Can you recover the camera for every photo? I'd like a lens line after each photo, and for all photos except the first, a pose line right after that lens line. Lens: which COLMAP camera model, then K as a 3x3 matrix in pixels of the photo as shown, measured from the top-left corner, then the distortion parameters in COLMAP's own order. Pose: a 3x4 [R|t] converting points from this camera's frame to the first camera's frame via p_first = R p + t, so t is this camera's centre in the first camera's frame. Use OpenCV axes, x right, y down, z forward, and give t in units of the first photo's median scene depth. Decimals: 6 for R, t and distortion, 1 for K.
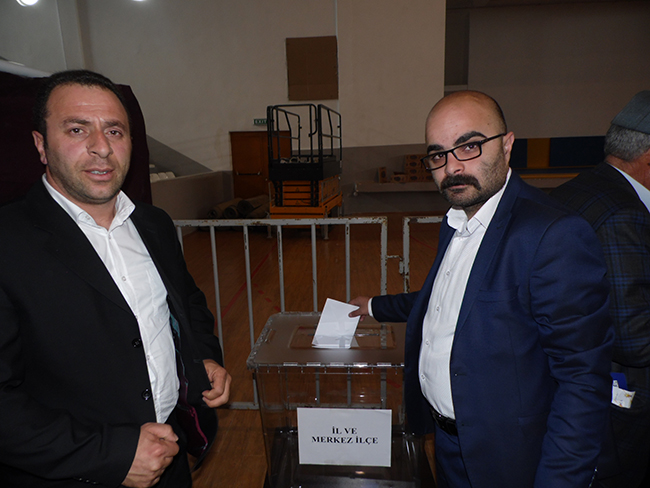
lens RADIAL K [[432.4, 0, 325.0], [0, 432.4, 244.0], [0, 0, 1]] dist [0.005733, -0.003535]
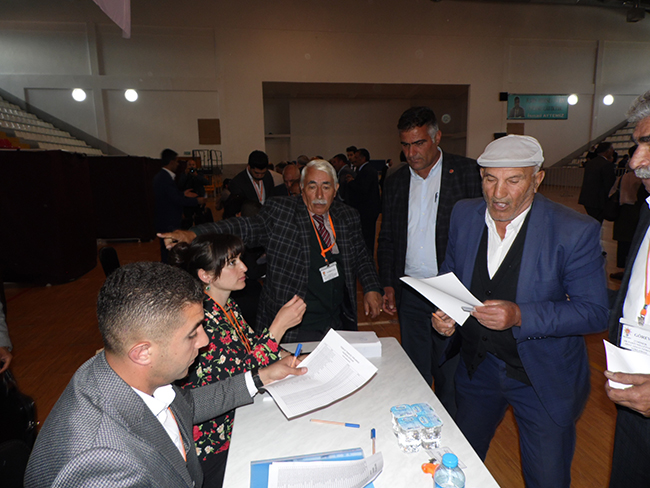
lens RADIAL K [[432.4, 0, 325.0], [0, 432.4, 244.0], [0, 0, 1]] dist [0.005733, -0.003535]
pose [[0.977596, -0.014002, 0.210026, 0.092628], [0.020653, 0.999351, -0.029507, 0.330413], [-0.209476, 0.033184, 0.977251, -1.592440]]
